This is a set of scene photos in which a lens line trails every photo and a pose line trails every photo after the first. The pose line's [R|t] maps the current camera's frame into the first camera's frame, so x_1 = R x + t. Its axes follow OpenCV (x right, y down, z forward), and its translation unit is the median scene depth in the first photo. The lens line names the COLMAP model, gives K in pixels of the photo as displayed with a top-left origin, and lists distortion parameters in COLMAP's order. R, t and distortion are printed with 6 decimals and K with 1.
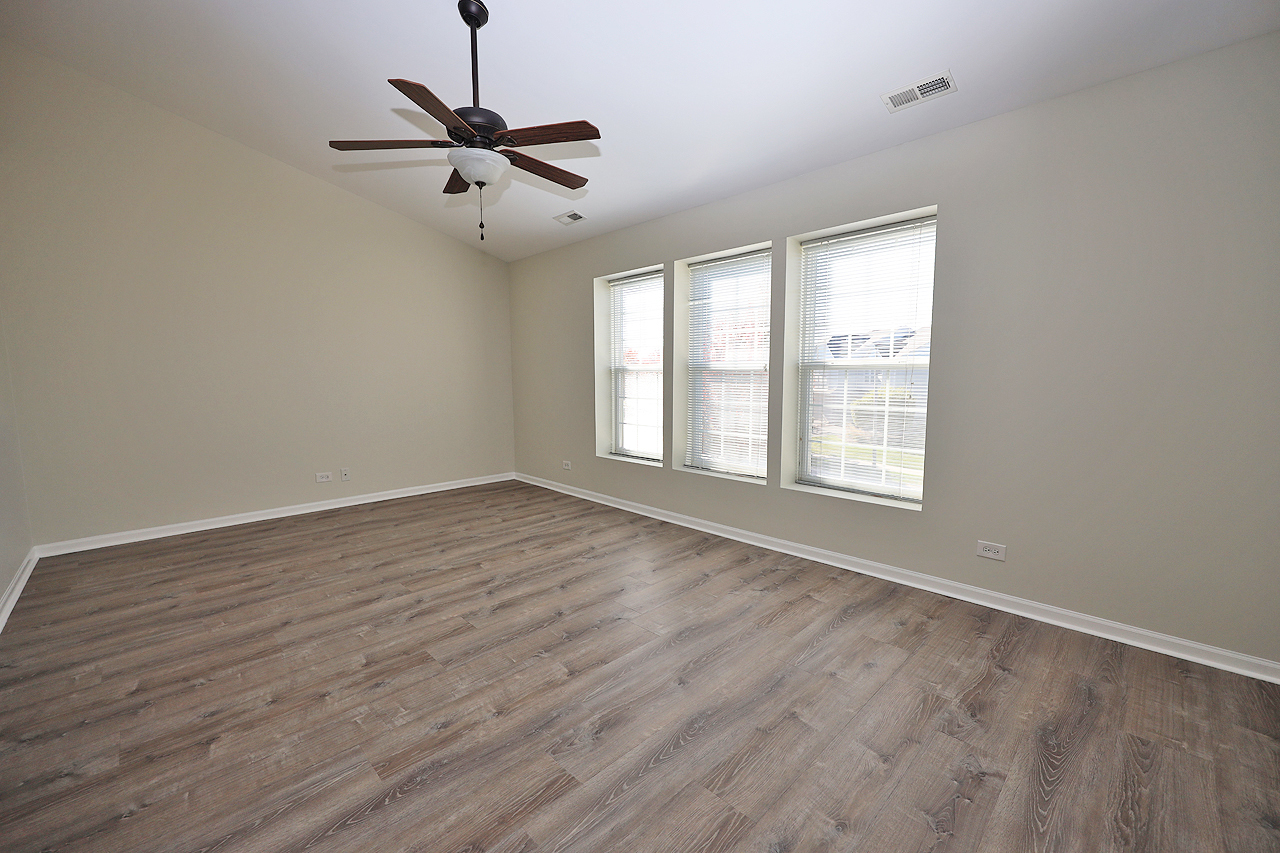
lens RADIAL K [[516.5, 0, 644.1], [0, 516.5, 420.9], [0, 0, 1]] dist [0.007619, -0.000539]
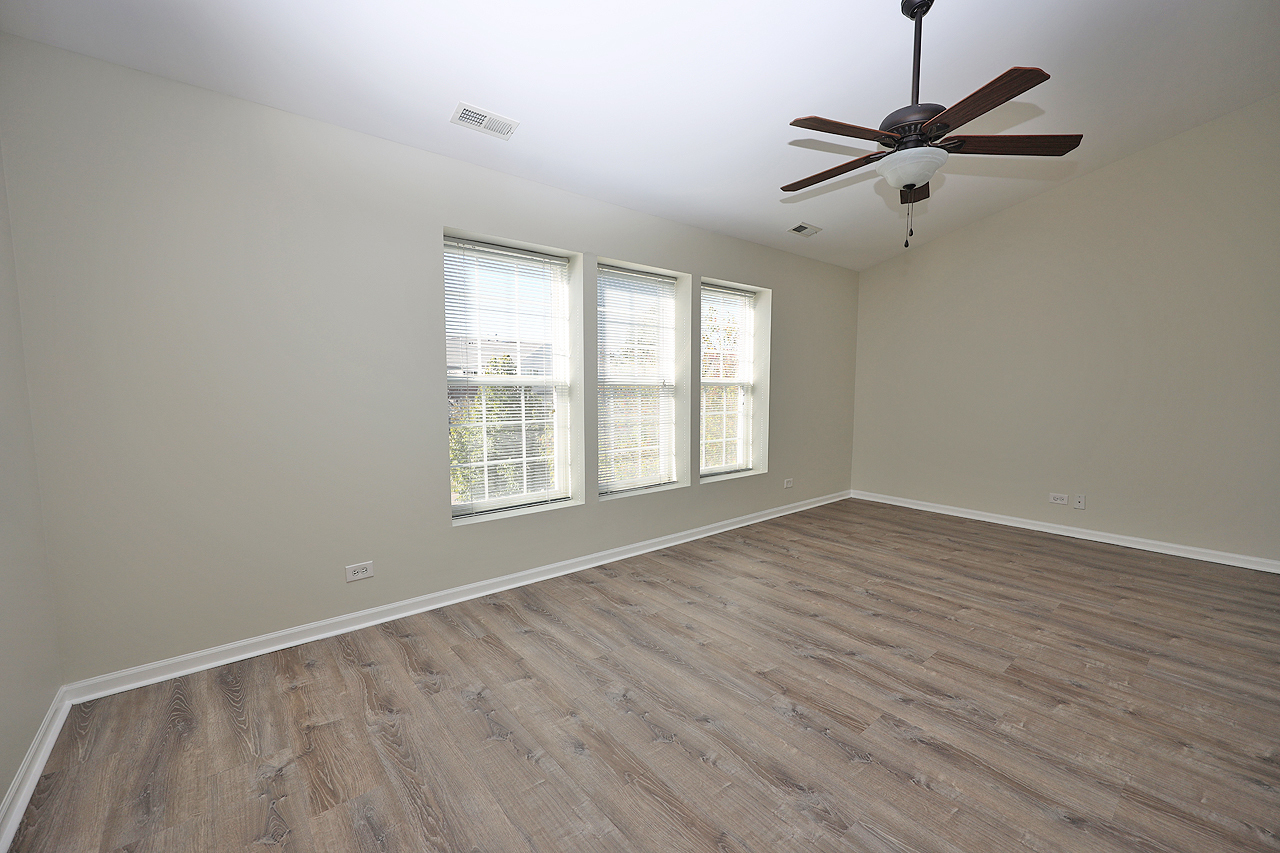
lens RADIAL K [[516.5, 0, 644.4], [0, 516.5, 432.7], [0, 0, 1]] dist [0.007619, -0.000539]
pose [[0.080434, -0.083669, 0.993242, -1.169239], [0.083862, 0.993506, 0.076900, -0.118139], [-0.993226, 0.077110, 0.086928, 1.281817]]
